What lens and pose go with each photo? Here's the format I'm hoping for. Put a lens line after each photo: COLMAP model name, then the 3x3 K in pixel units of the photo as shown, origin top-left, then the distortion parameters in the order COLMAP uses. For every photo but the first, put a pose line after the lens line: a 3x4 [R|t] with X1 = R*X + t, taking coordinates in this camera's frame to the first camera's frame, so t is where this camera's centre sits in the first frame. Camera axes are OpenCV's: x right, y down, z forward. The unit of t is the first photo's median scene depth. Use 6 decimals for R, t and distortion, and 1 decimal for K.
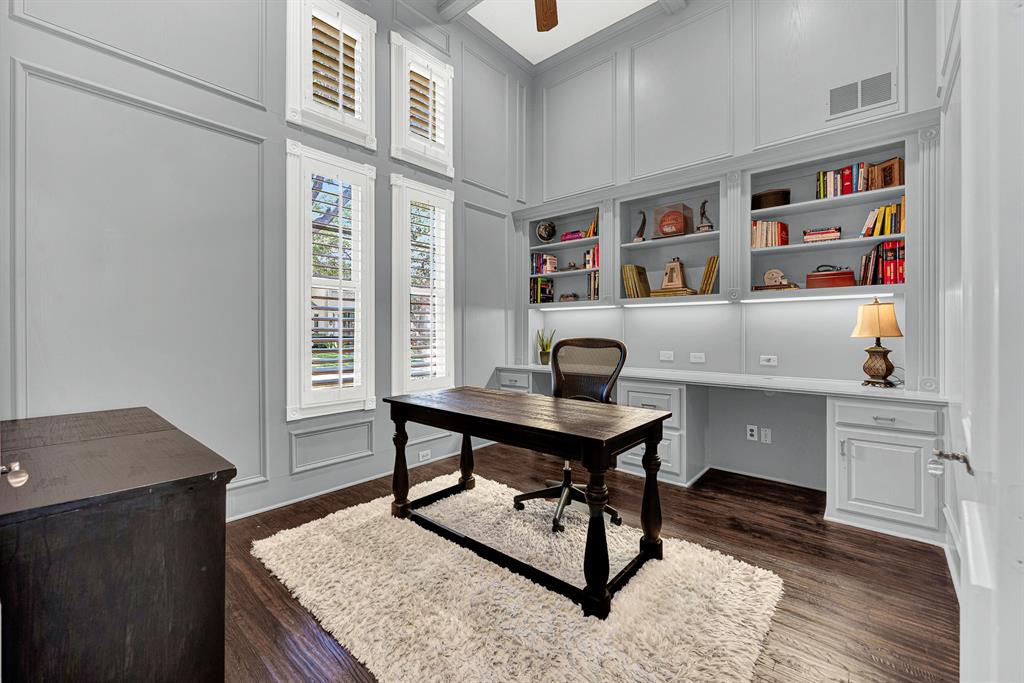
lens RADIAL K [[418.9, 0, 511.8], [0, 418.9, 338.5], [0, 0, 1]] dist [0.000819, -0.000170]
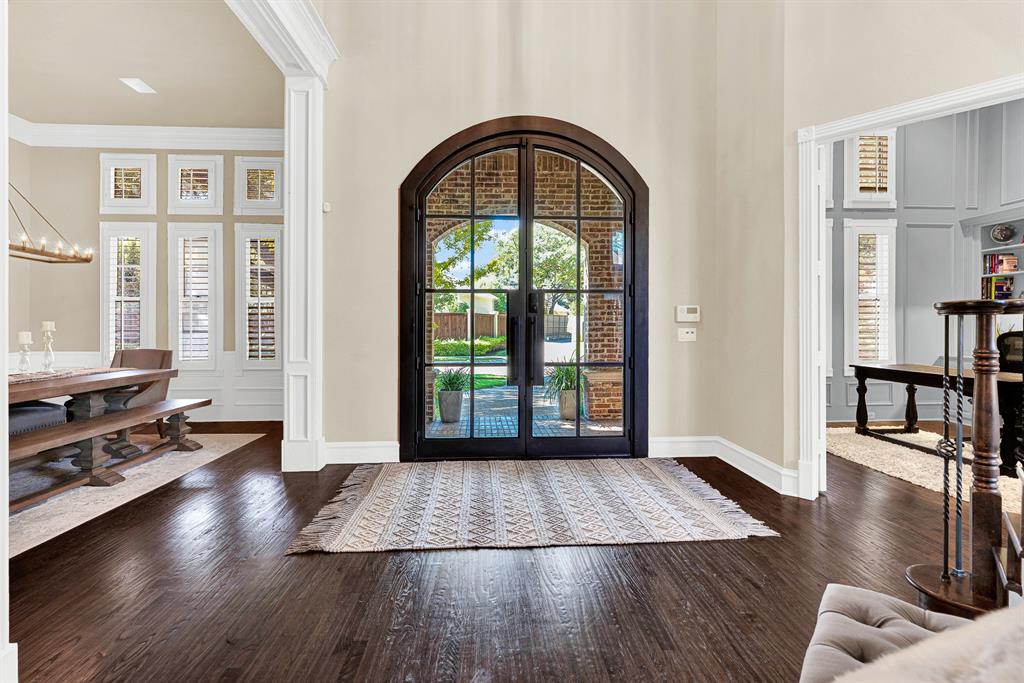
lens RADIAL K [[457.9, 0, 517.3], [0, 457.9, 330.3], [0, 0, 1]] dist [-0.003855, -0.000124]
pose [[0.701926, 0.000474, -0.712249, 0.040878], [-0.010276, 0.999902, -0.009463, 0.020004], [0.712175, 0.013961, 0.701863, -0.742643]]
